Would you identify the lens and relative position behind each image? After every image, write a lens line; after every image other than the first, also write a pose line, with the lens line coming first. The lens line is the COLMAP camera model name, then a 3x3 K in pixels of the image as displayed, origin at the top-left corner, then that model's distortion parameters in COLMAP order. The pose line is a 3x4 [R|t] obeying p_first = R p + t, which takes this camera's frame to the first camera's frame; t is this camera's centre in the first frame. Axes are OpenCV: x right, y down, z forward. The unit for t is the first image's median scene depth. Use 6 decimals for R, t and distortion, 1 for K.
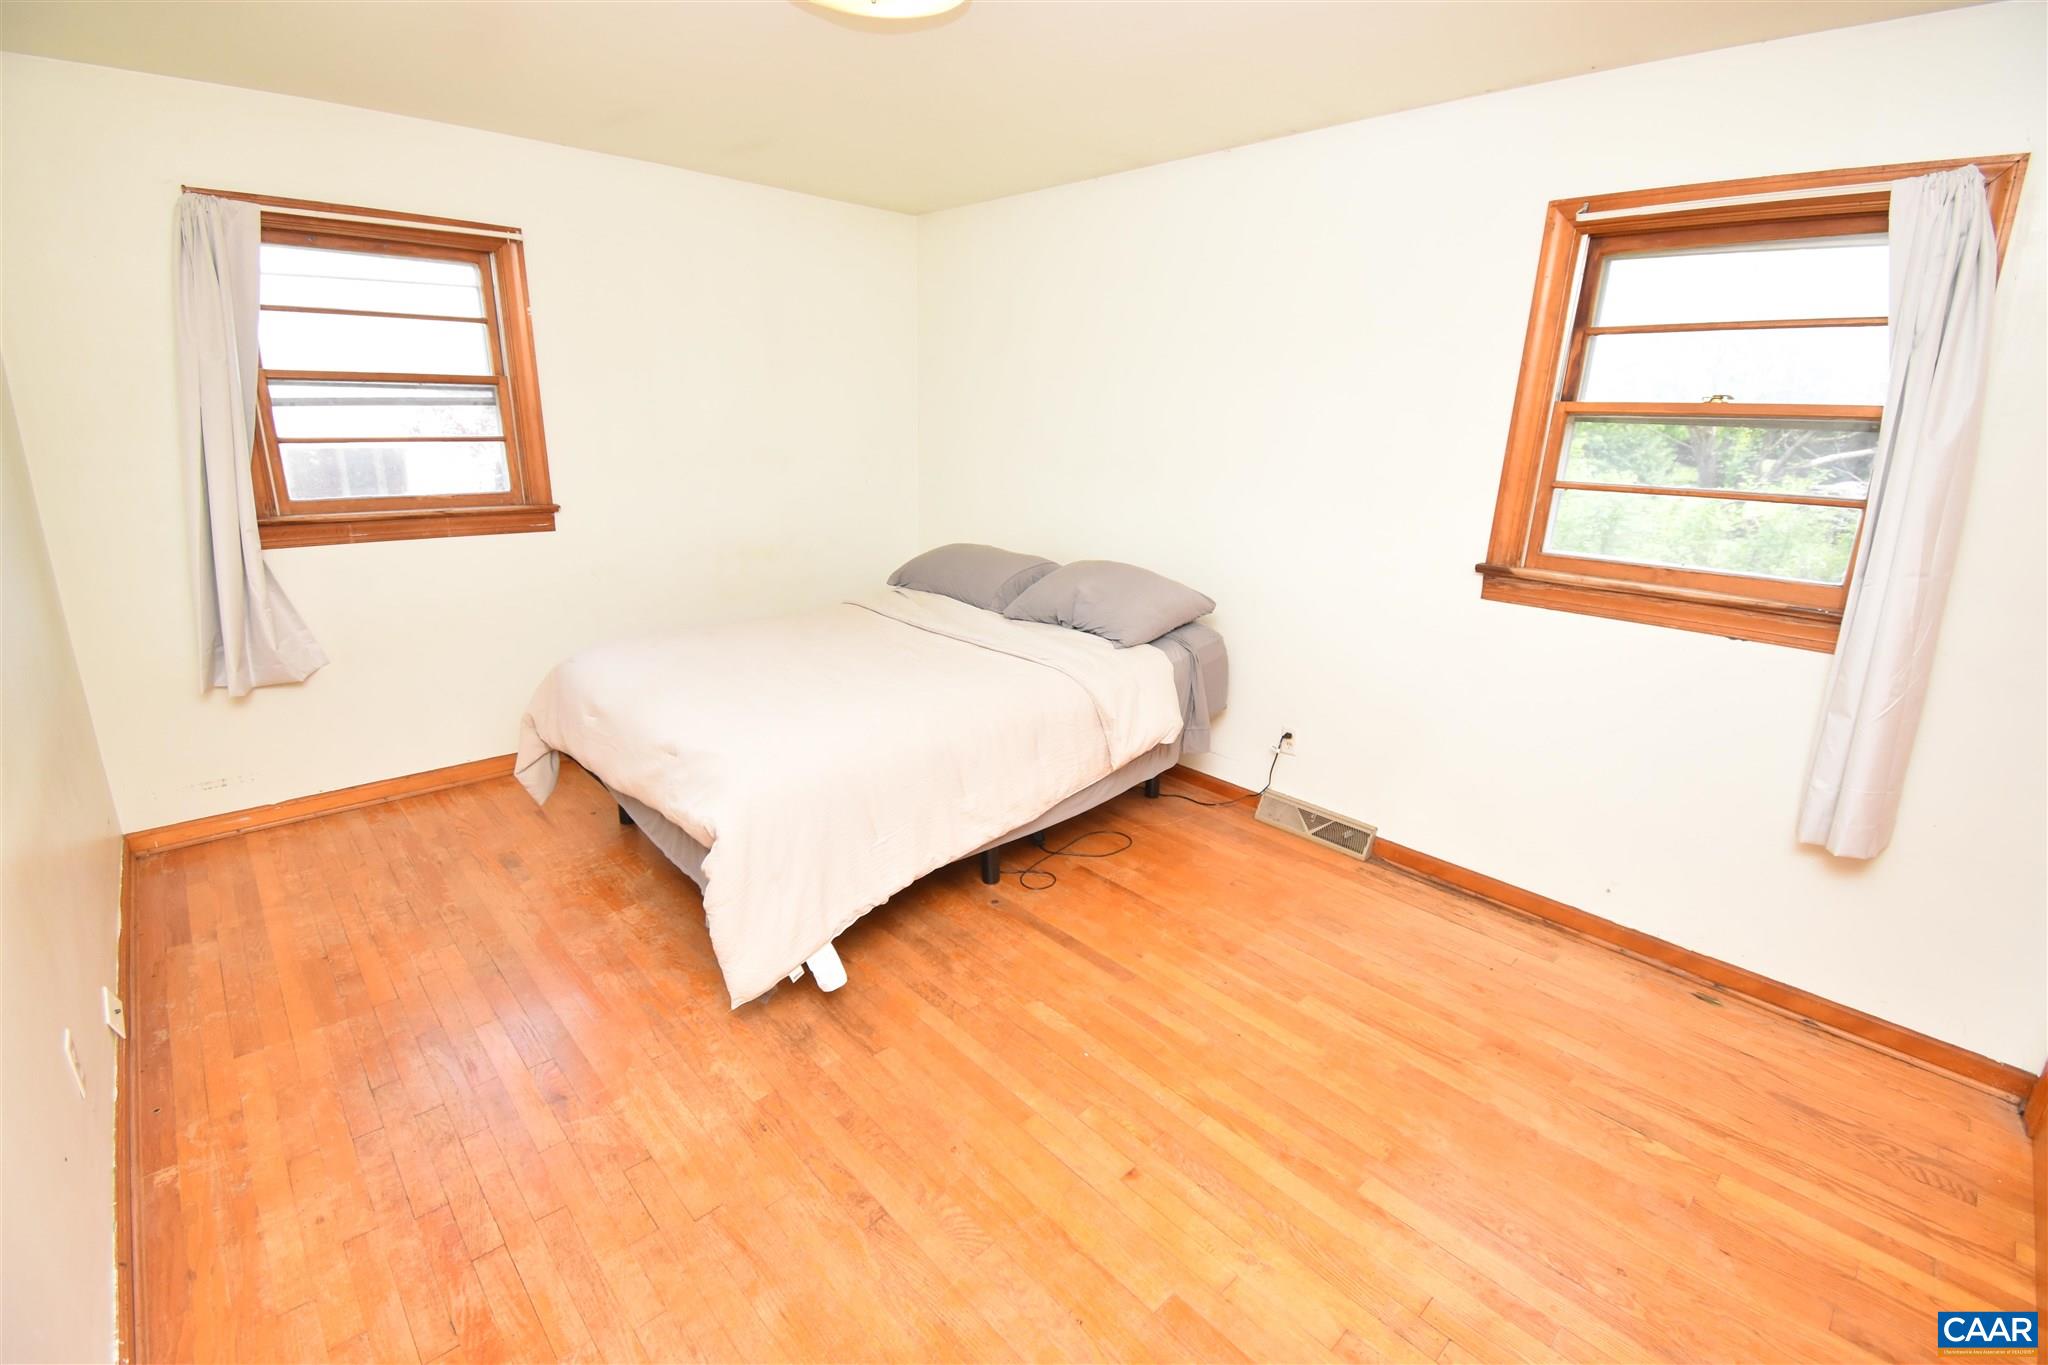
lens RADIAL K [[905.1, 0, 1023.9], [0, 905.1, 670.7], [0, 0, 1]] dist [0.002698, -0.006783]
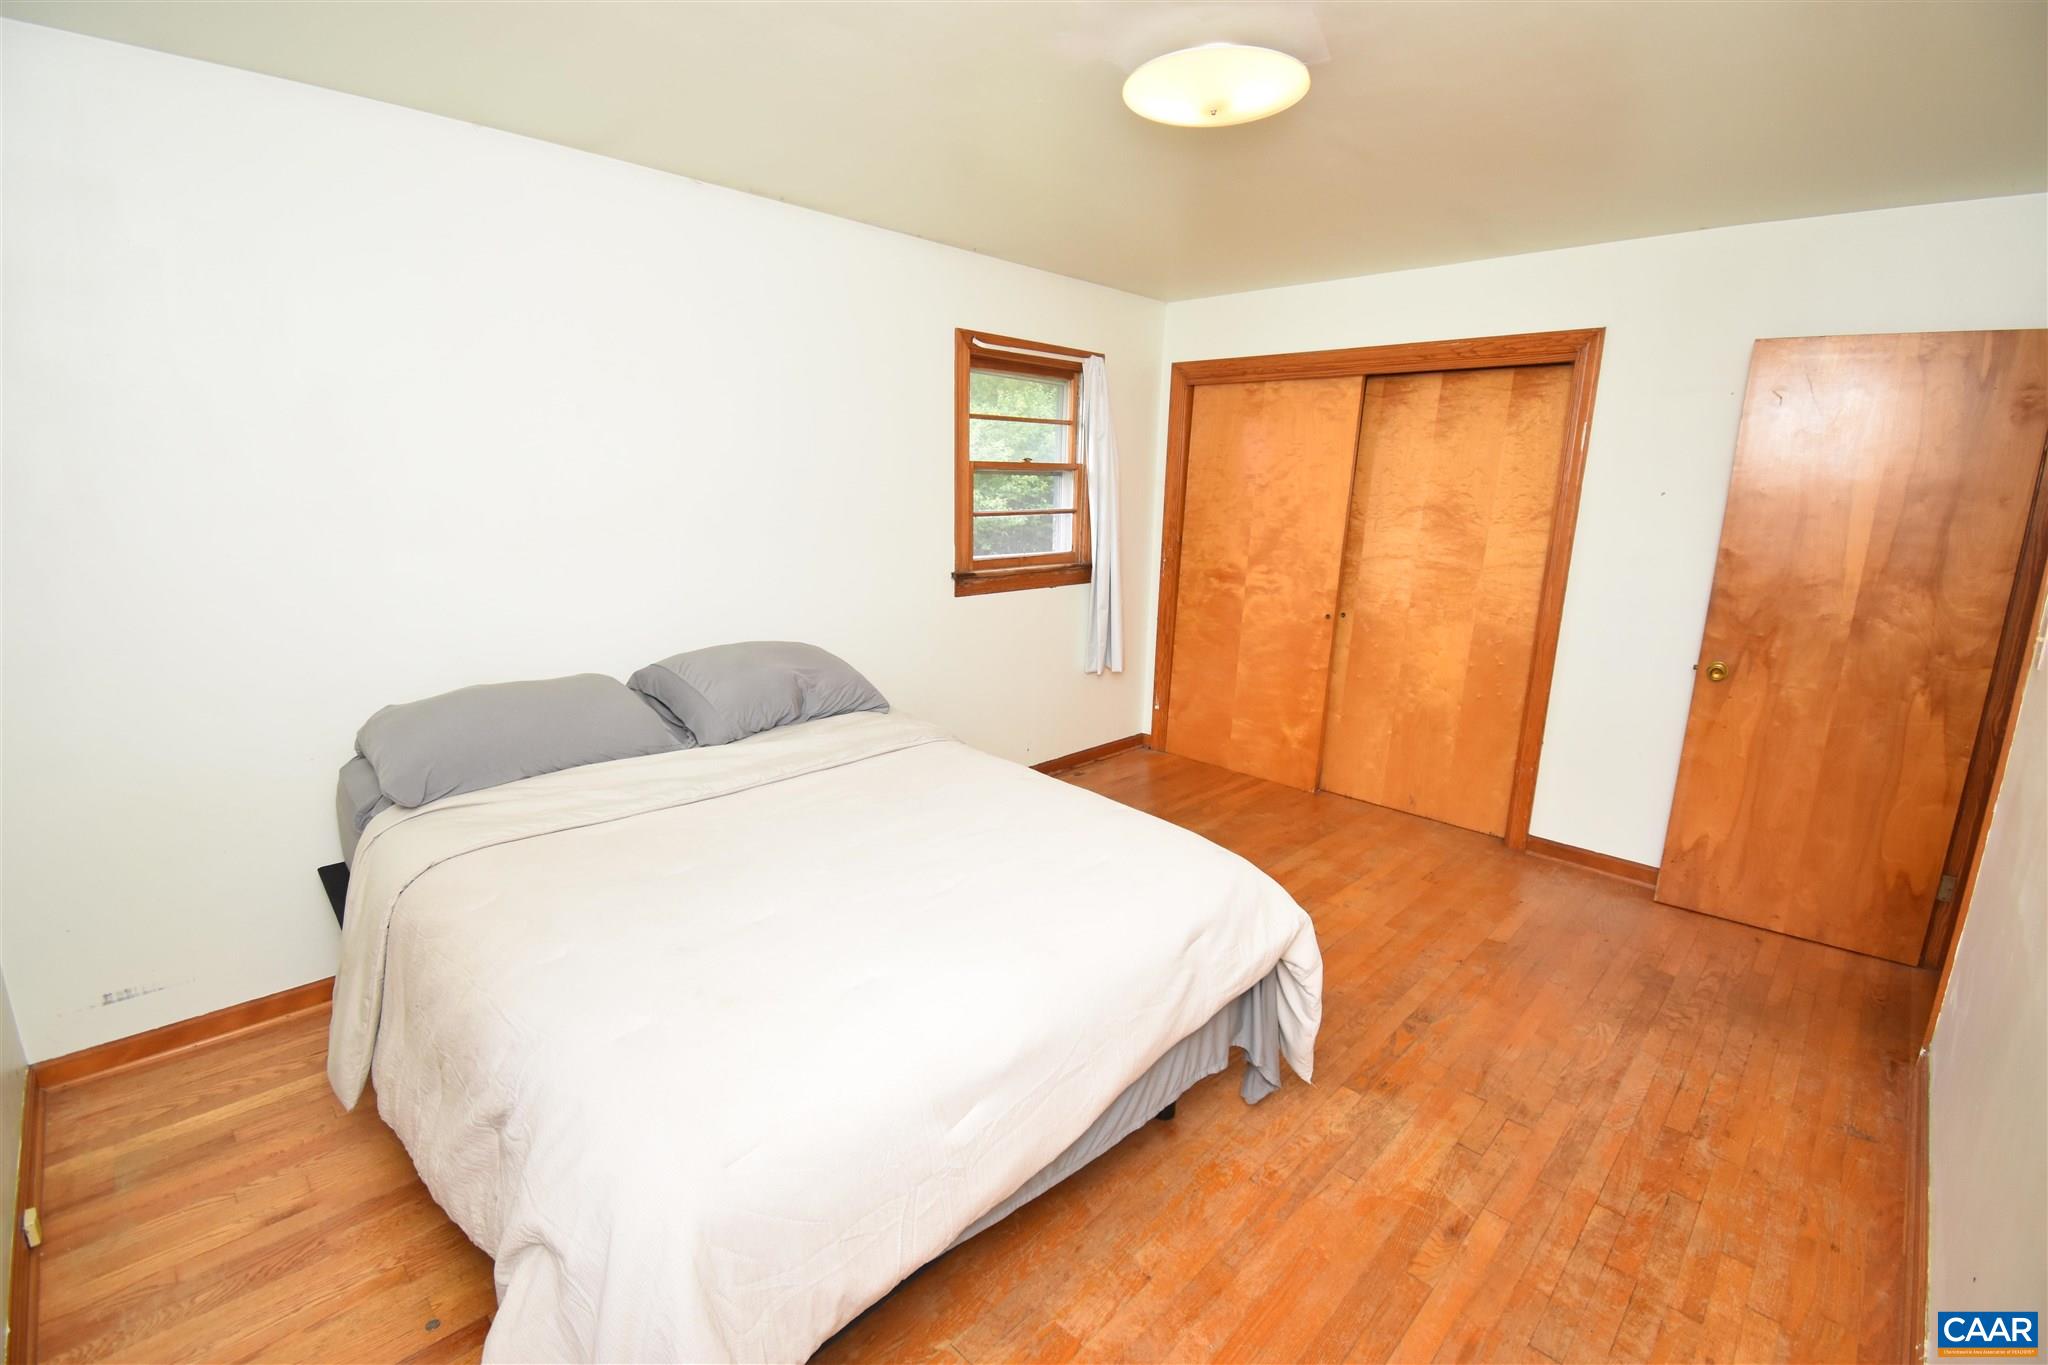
lens RADIAL K [[905.1, 0, 1027.2], [0, 905.1, 671.4], [0, 0, 1]] dist [0.002698, -0.006783]
pose [[-0.036569, -0.246451, 0.968465, -1.364489], [0.270684, 0.930442, 0.246996, -0.445195], [-0.961973, 0.271181, 0.032685, 1.340079]]
